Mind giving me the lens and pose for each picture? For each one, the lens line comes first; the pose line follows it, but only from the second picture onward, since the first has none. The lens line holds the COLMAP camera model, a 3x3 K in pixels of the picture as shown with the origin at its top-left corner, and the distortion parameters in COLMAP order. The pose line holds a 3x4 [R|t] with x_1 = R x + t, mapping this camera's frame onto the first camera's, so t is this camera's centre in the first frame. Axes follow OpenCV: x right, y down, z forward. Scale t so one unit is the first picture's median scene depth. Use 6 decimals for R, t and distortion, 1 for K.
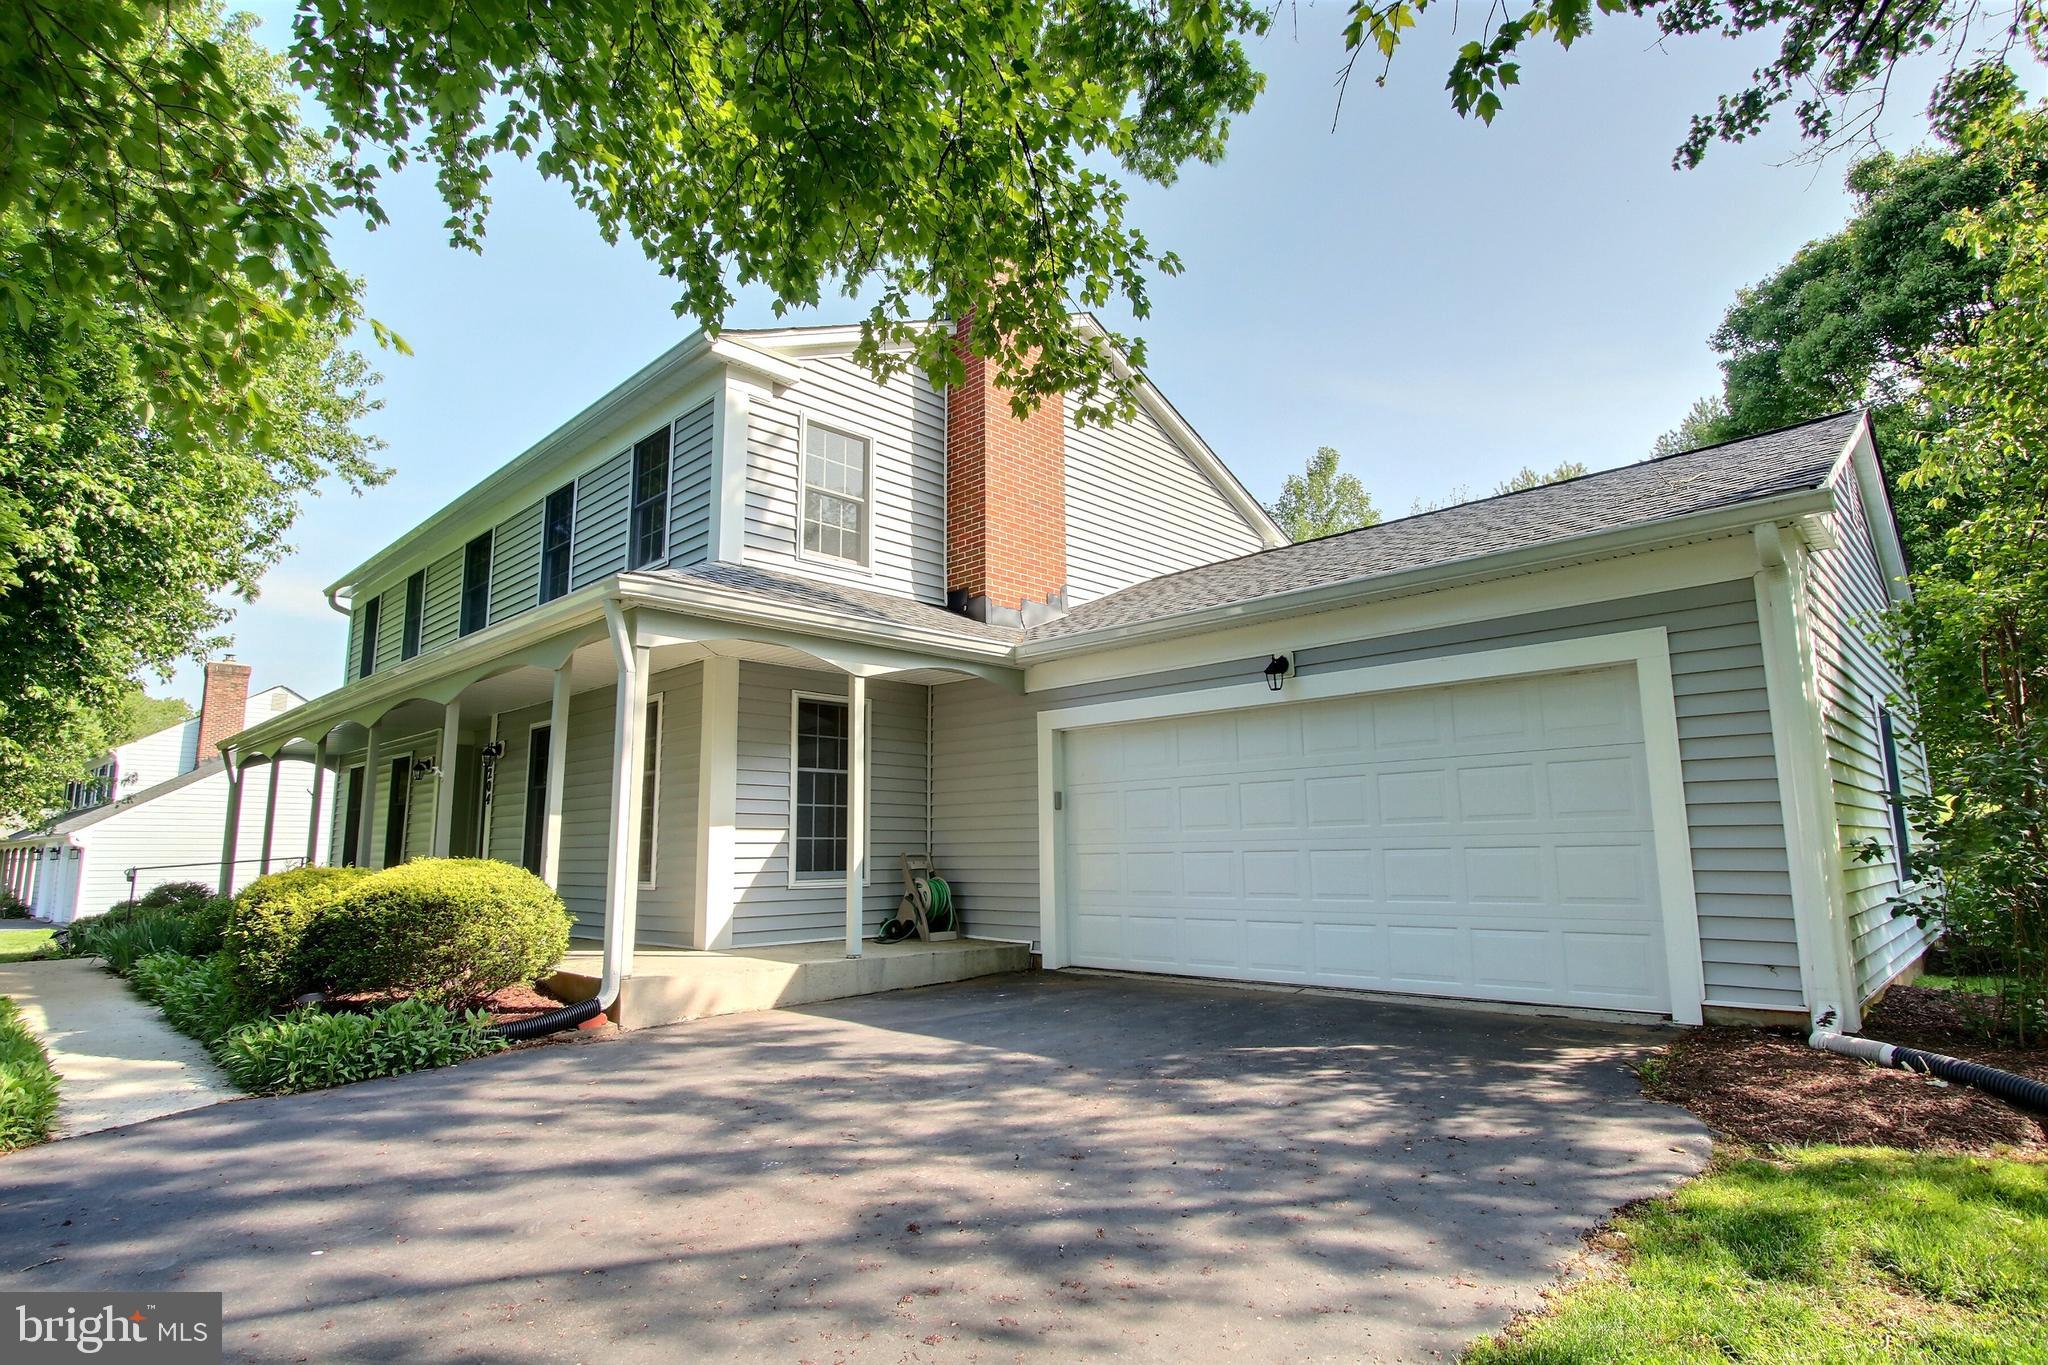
lens RADIAL K [[1070.3, 0, 1024.0], [0, 1070.3, 682.5], [0, 0, 1]] dist [-0.000989, -0.000109]
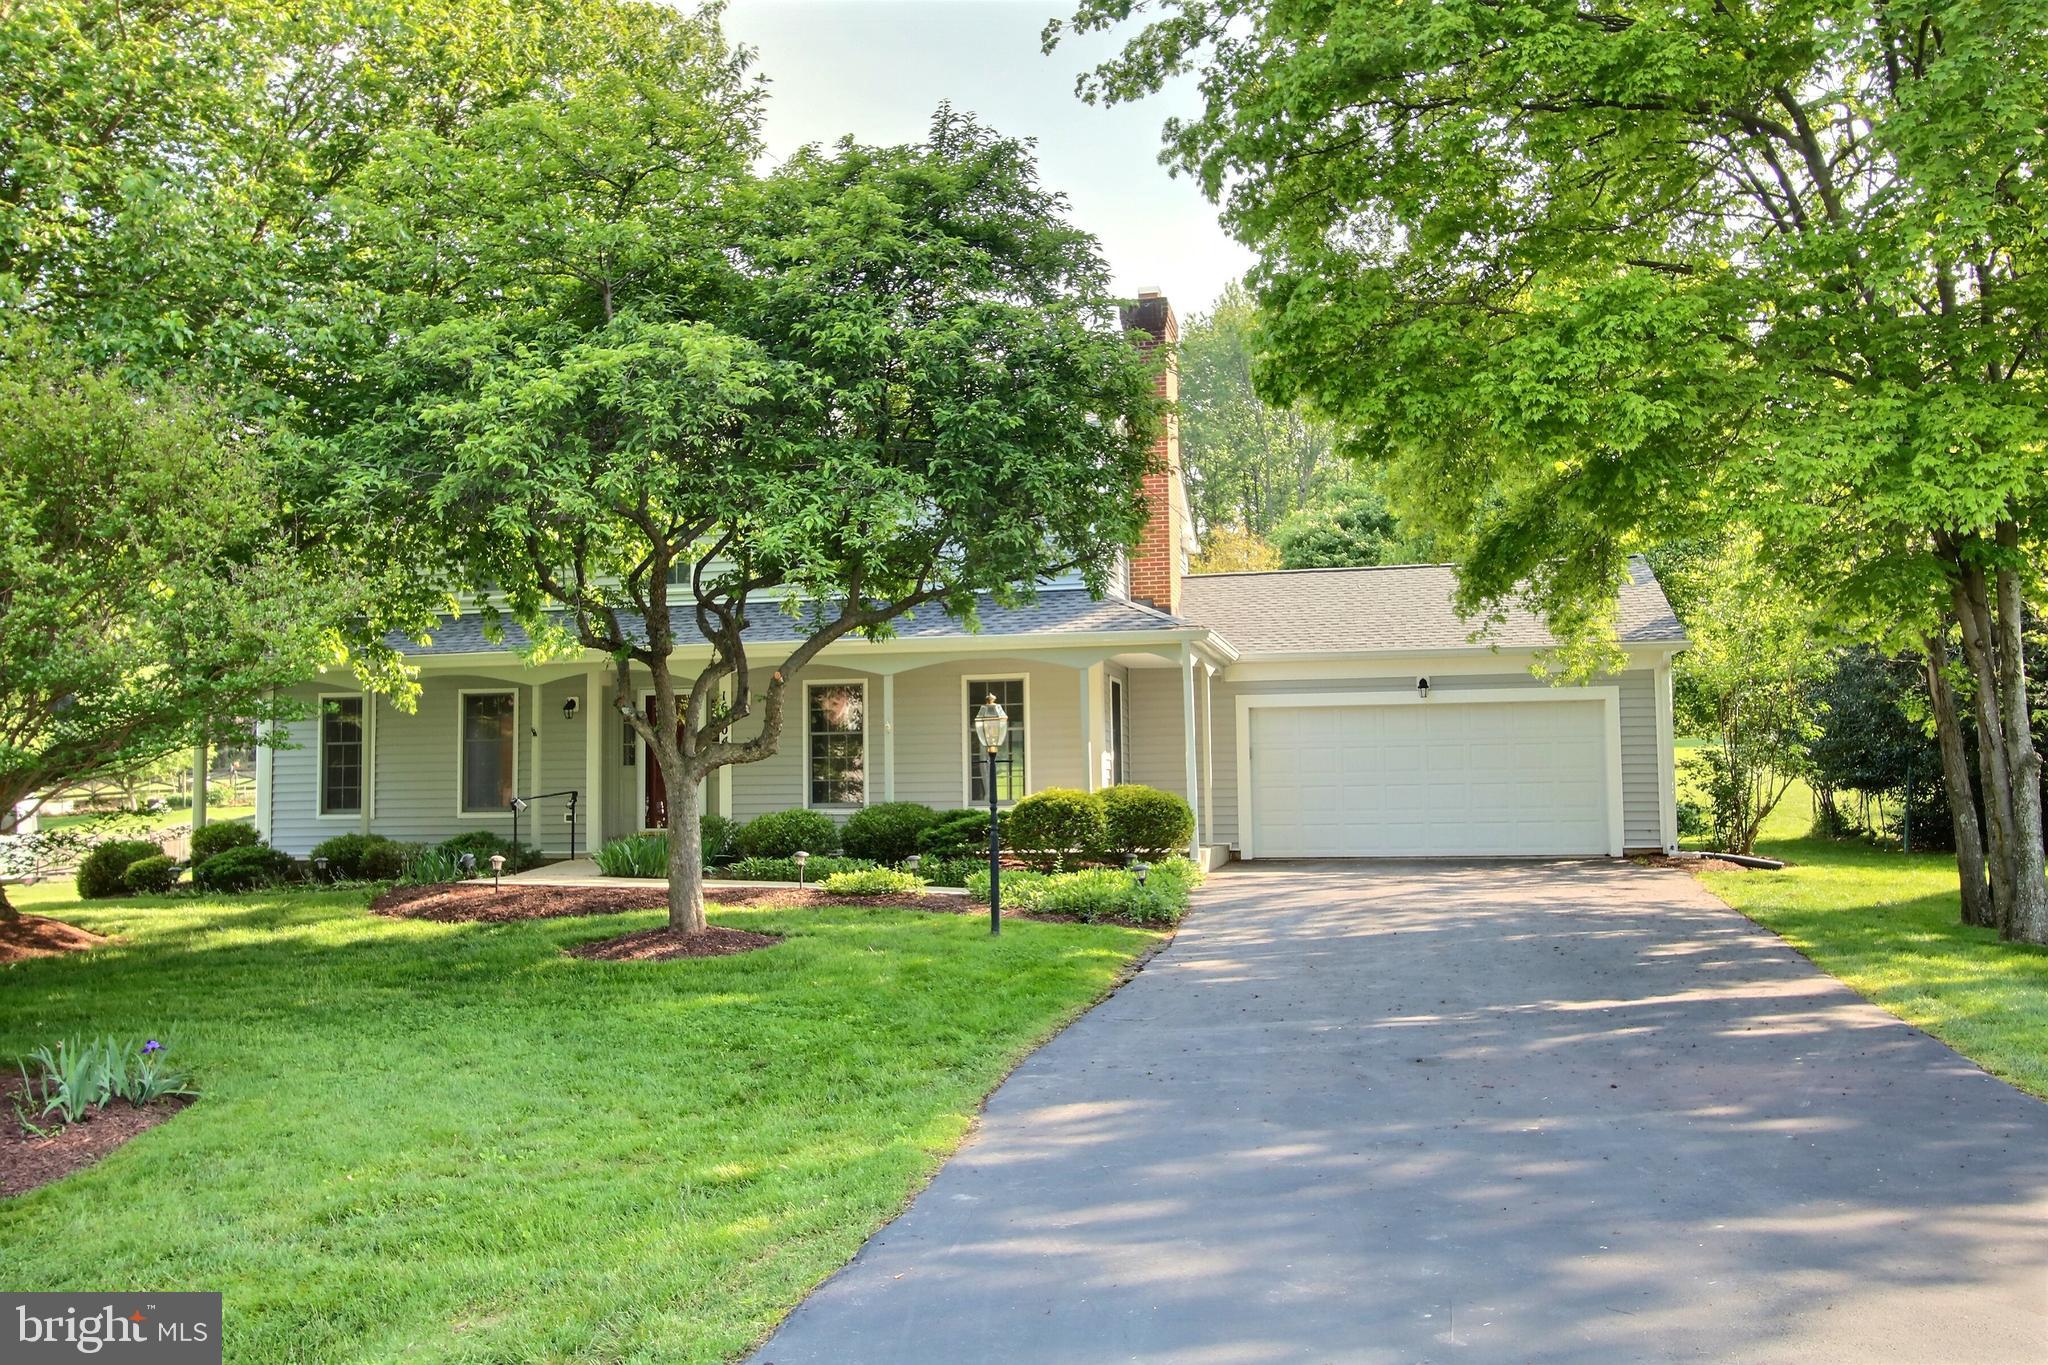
lens RADIAL K [[1772.0, 0, 1024.0], [0, 1772.0, 682.5], [0, 0, 1]] dist [0.012717, 0.002564]
pose [[0.849114, 0.033328, 0.527158, -1.938608], [-0.079888, 0.994630, 0.065795, -0.162482], [-0.522134, -0.097981, 0.847216, -1.208248]]
